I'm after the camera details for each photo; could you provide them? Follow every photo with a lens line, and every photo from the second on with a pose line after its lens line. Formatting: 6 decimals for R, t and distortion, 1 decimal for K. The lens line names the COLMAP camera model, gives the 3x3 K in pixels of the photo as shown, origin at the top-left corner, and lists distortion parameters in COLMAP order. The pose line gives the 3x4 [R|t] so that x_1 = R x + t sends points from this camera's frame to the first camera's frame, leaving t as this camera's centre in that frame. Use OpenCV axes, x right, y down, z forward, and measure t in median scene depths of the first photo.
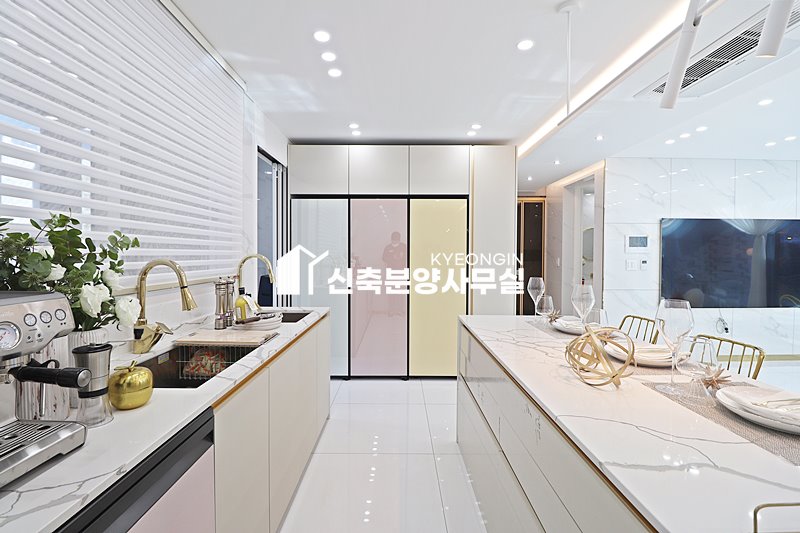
lens RADIAL K [[368.2, 0, 402.9], [0, 368.2, 257.9], [0, 0, 1]] dist [-0.001746, -0.013986]
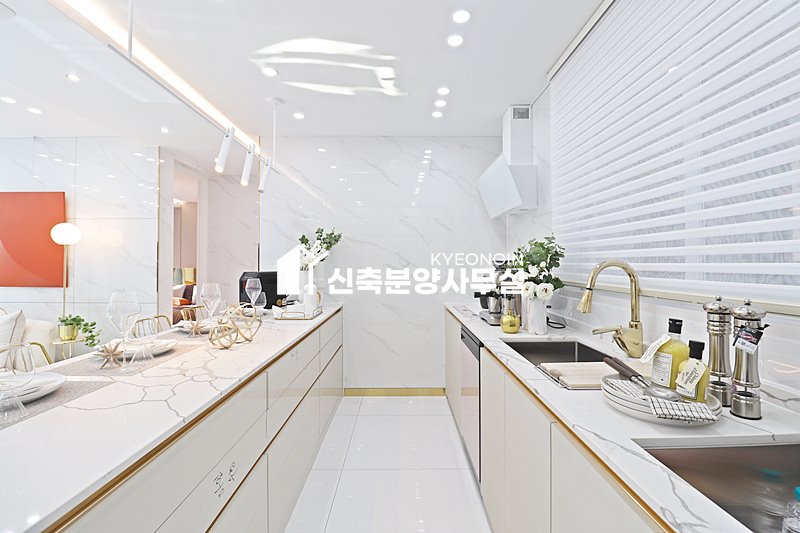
lens RADIAL K [[368.2, 0, 402.9], [0, 368.2, 257.9], [0, 0, 1]] dist [-0.001746, -0.013986]
pose [[-0.999945, -0.001275, 0.010445, -0.033535], [-0.001299, 0.999996, -0.002307, -0.000733], [-0.010442, -0.002320, -0.999943, 0.773413]]
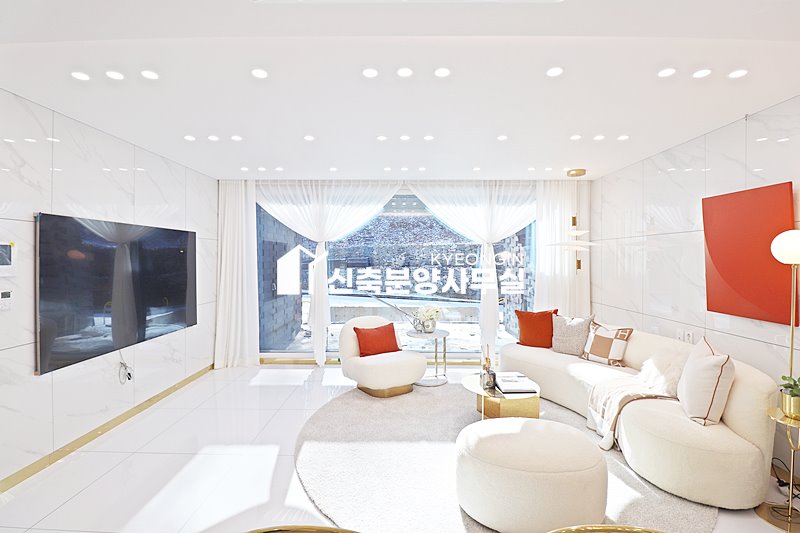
lens RADIAL K [[368.2, 0, 402.9], [0, 368.2, 257.9], [0, 0, 1]] dist [-0.001746, -0.013986]
pose [[0.019092, -0.005152, 0.999804, 0.201308], [0.006435, 0.999967, 0.005030, -0.046282], [-0.999797, 0.006337, 0.019124, 0.520086]]
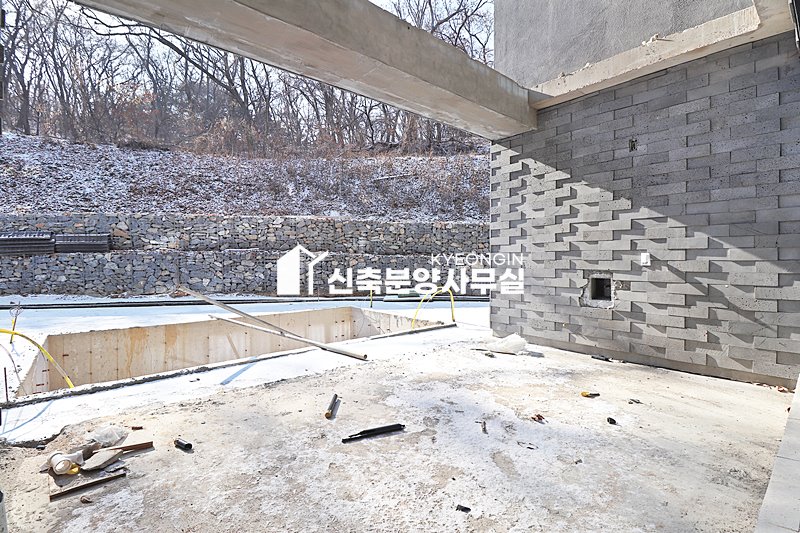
lens RADIAL K [[368.2, 0, 402.9], [0, 368.2, 257.9], [0, 0, 1]] dist [-0.001746, -0.013986]
pose [[-0.627624, -0.007041, 0.778485, 1.495356], [0.001428, 0.999947, 0.010195, 0.096336], [-0.778515, 0.007510, -0.627581, 1.010084]]
